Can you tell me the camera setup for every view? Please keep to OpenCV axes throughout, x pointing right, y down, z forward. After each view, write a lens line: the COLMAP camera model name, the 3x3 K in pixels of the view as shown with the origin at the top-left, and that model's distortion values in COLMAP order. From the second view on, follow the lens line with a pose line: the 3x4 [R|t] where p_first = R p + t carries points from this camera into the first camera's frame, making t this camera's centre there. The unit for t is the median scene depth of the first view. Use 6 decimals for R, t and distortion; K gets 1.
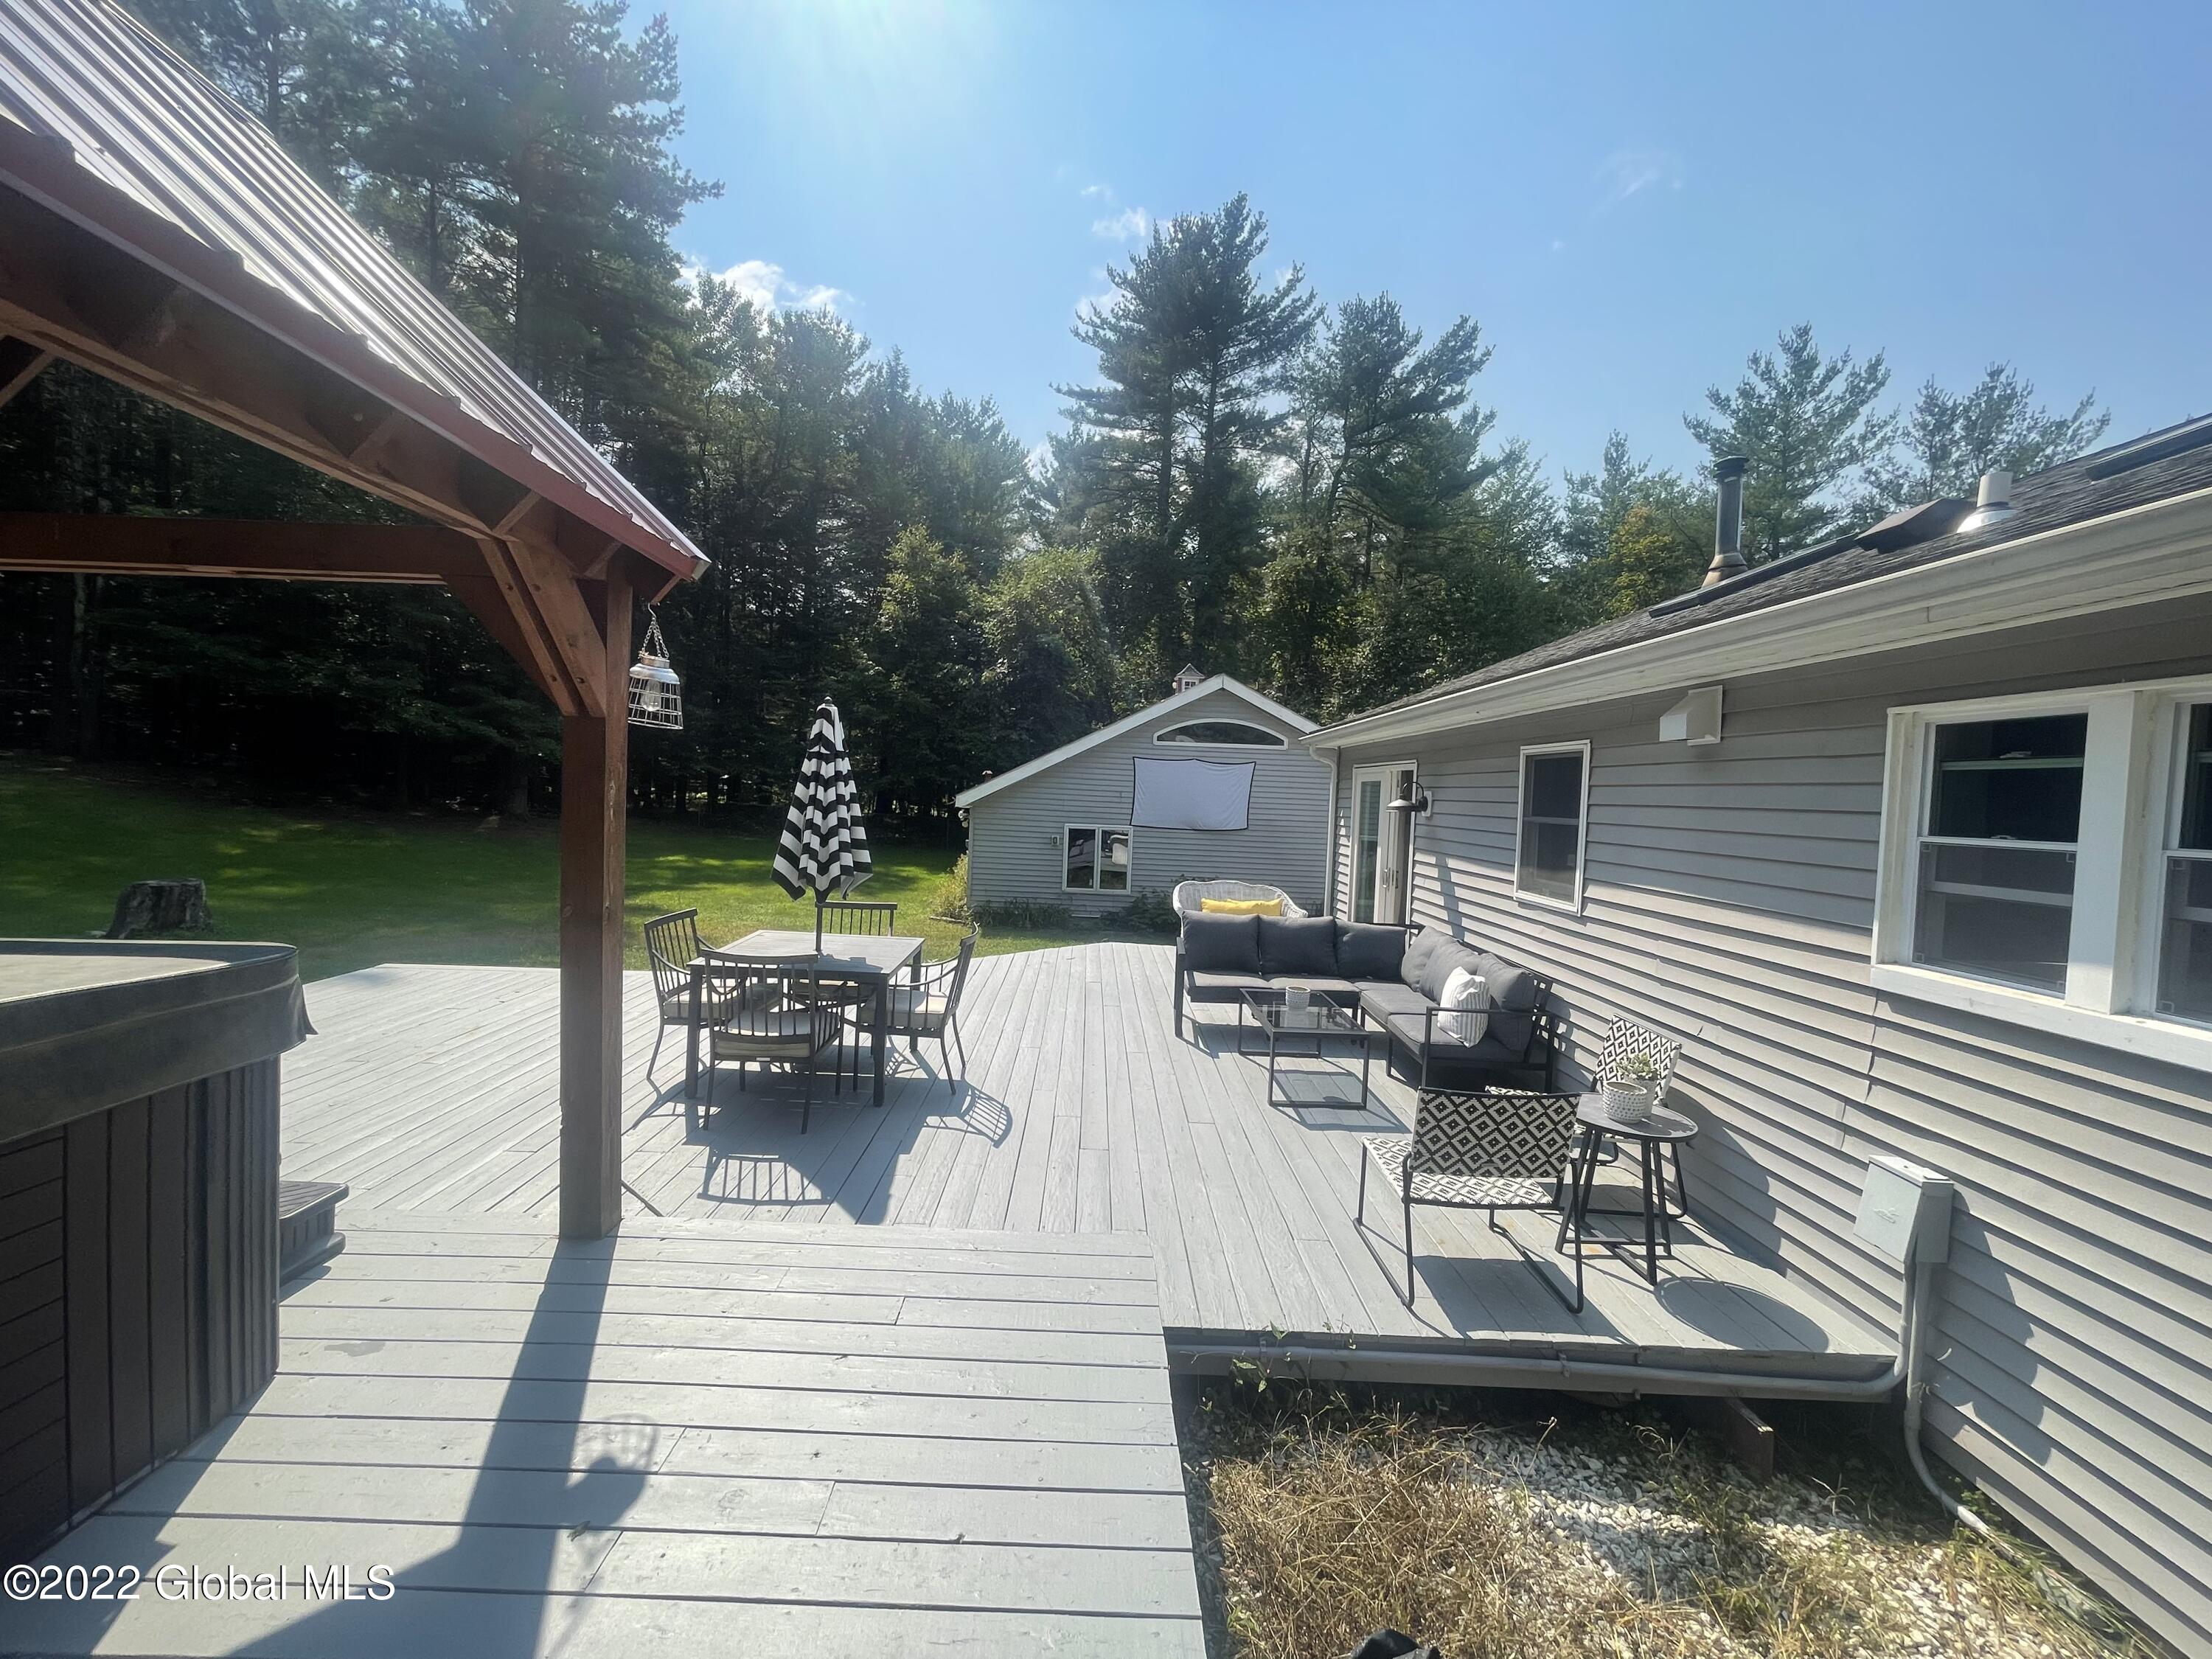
lens RADIAL K [[892.0, 0, 1093.0], [0, 892.0, 814.7], [0, 0, 1]] dist [-0.001248, -0.000006]
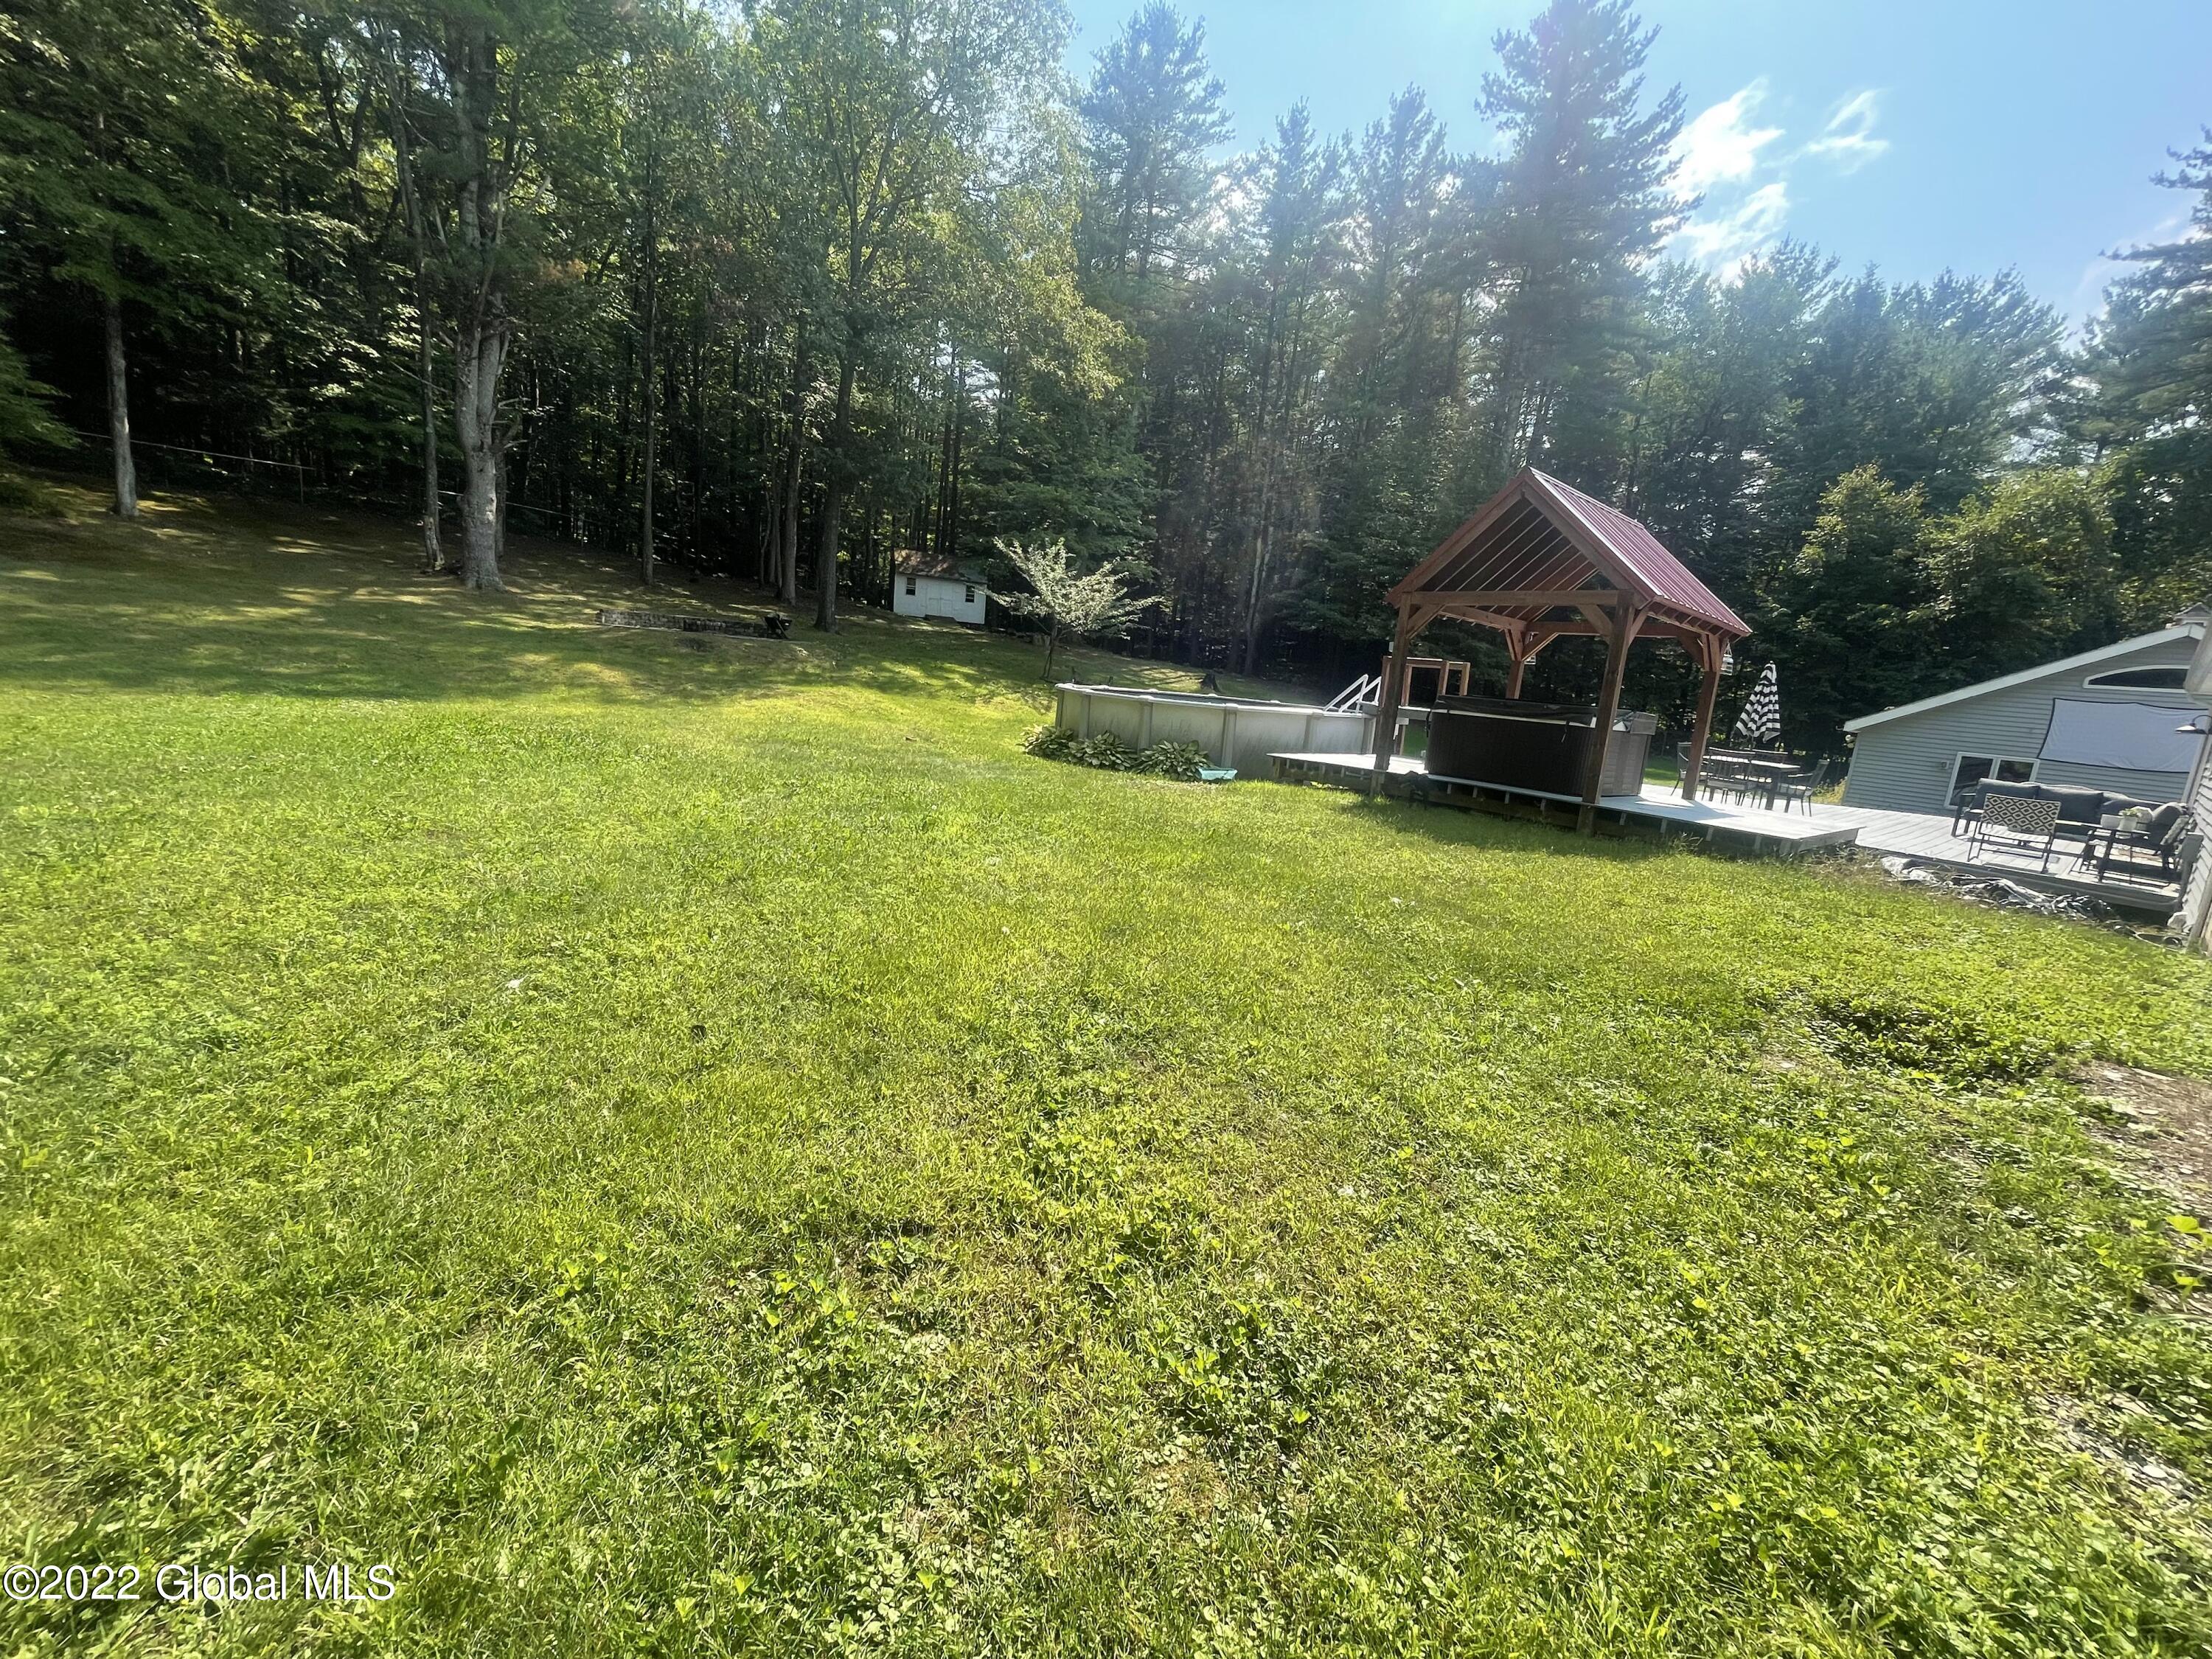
lens RADIAL K [[892.0, 0, 1093.0], [0, 892.0, 814.7], [0, 0, 1]] dist [-0.001248, -0.000006]
pose [[0.637254, 0.146516, -0.756598, 0.143733], [-0.084211, 0.989121, 0.120617, 0.049333], [0.766039, -0.013150, 0.642660, -0.667334]]
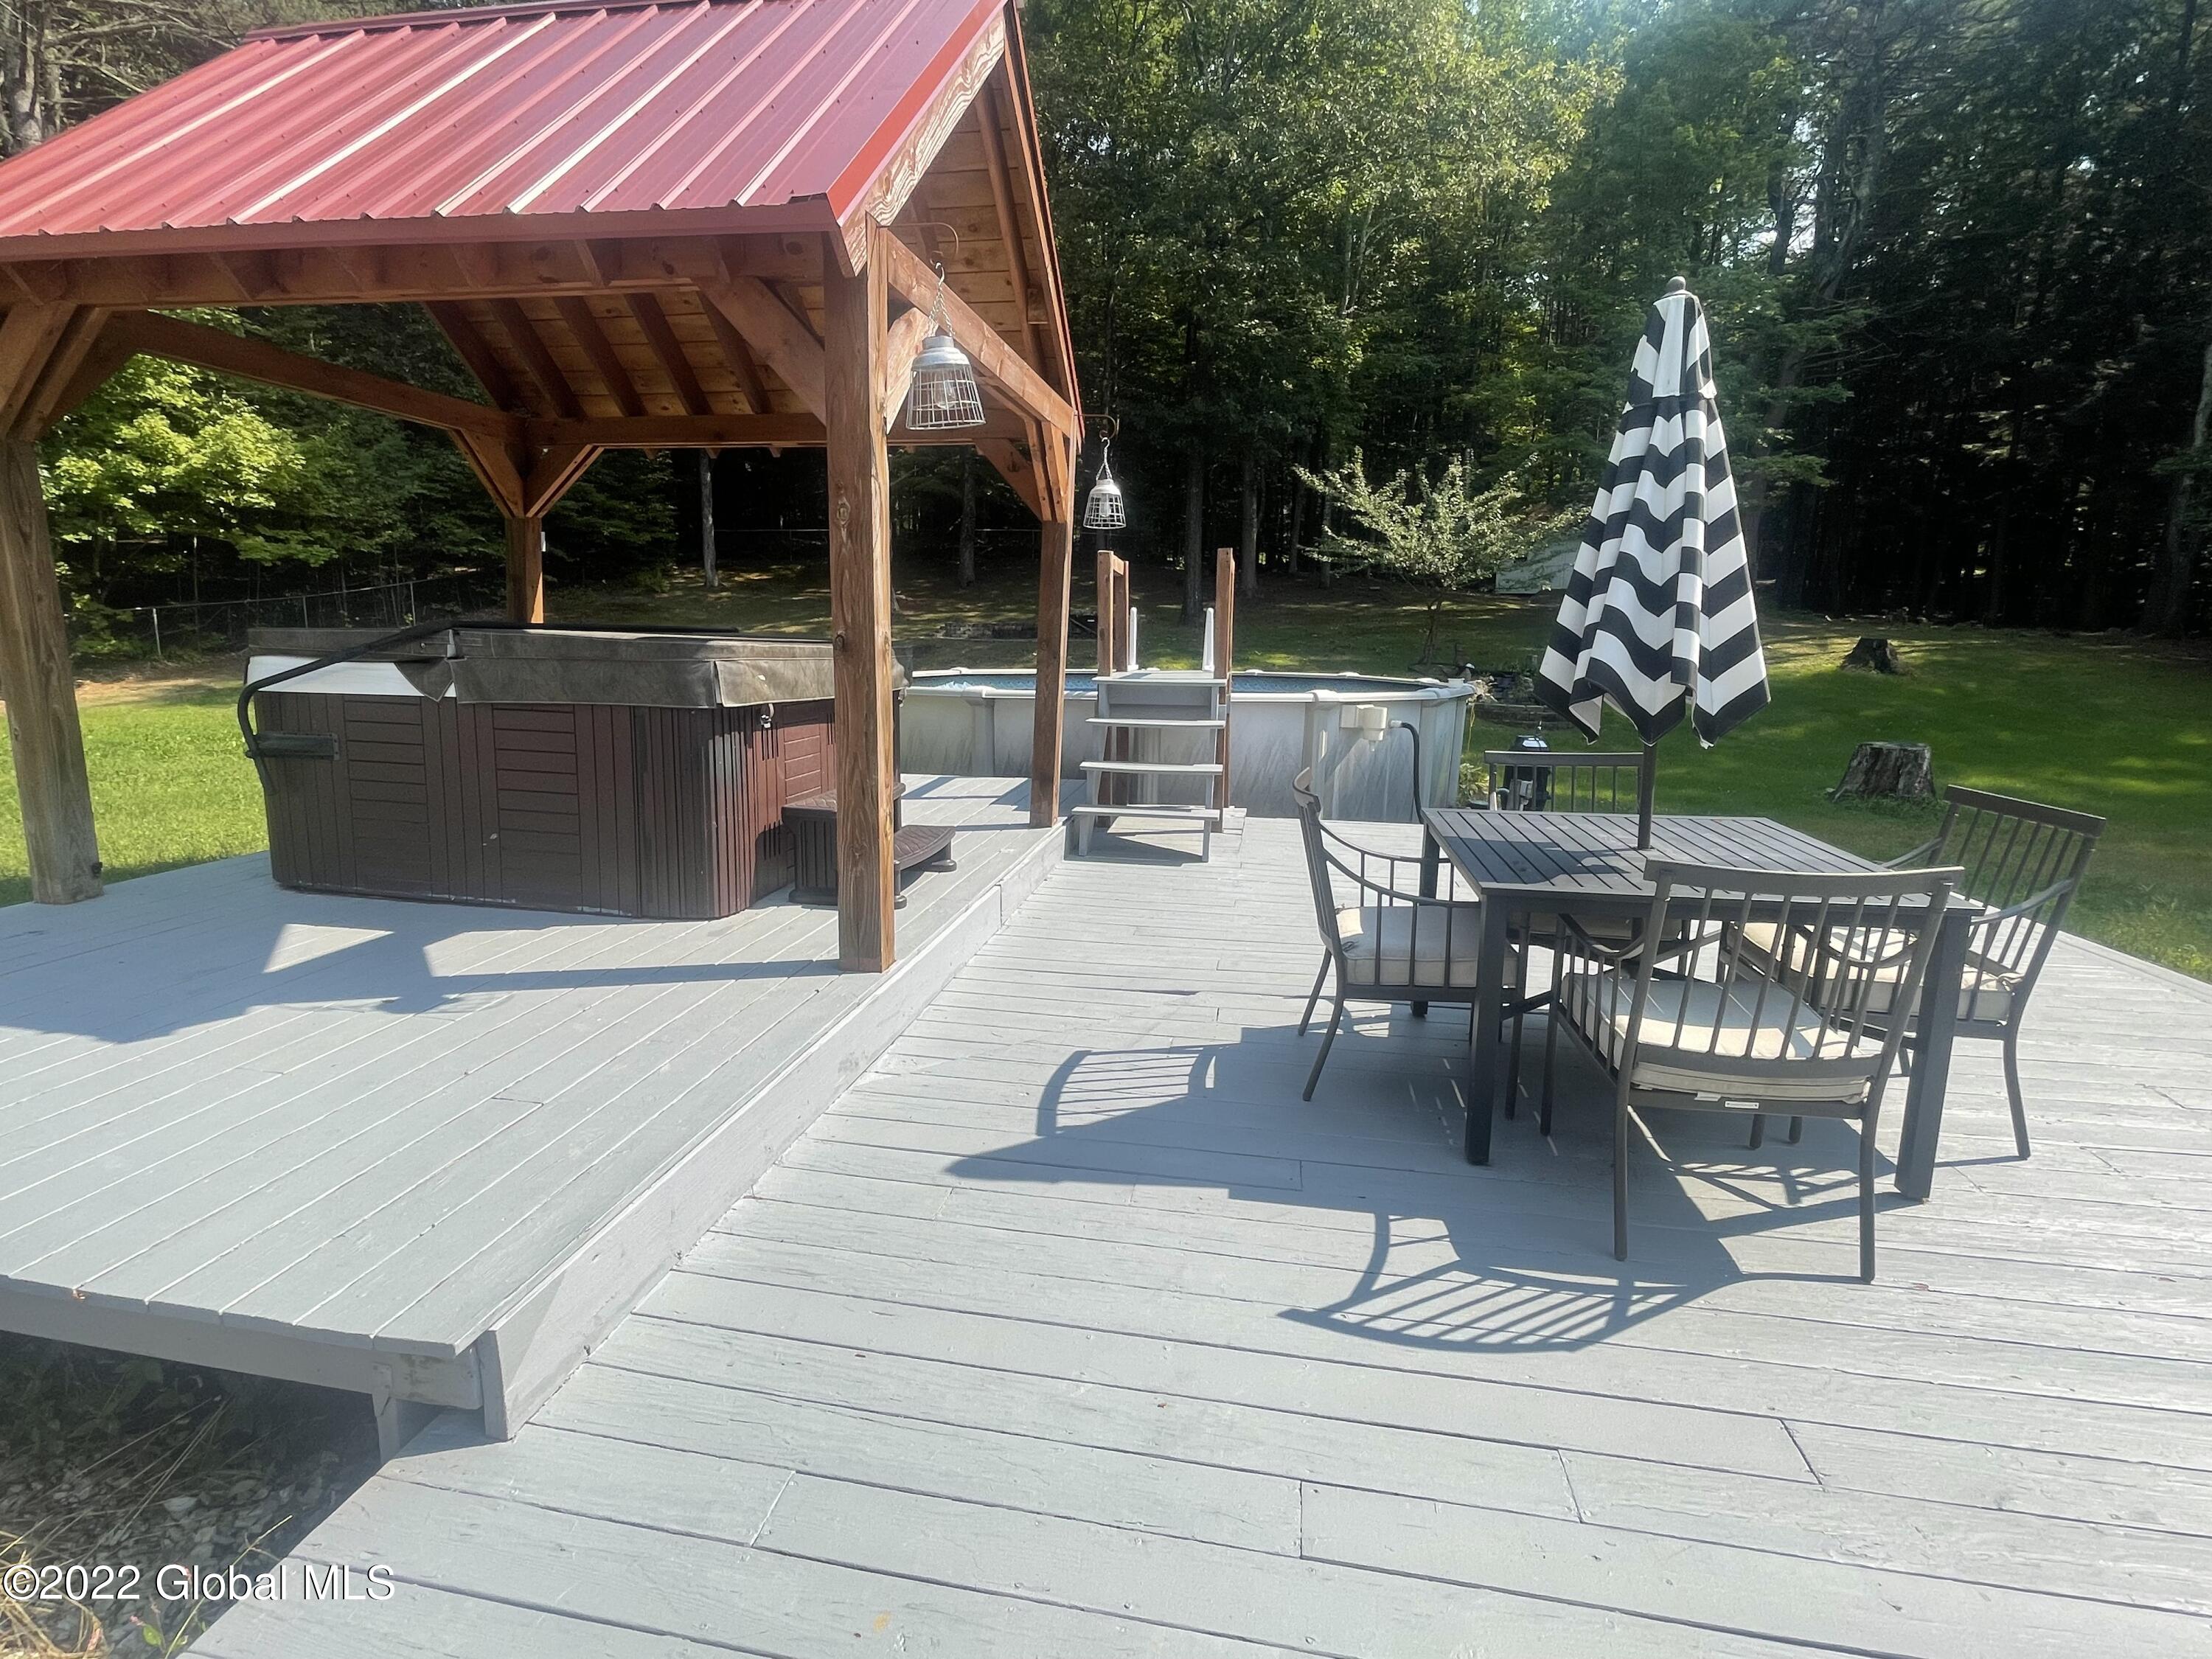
lens RADIAL K [[1028.3, 0, 1106.0], [0, 1028.3, 829.5], [0, 0, 1]] dist [-0.000566, -0.000018]
pose [[-0.192944, 0.138736, -0.971352, 0.088389], [-0.040268, 0.988000, 0.149113, 0.023467], [0.980383, 0.067885, -0.185042, 0.264006]]
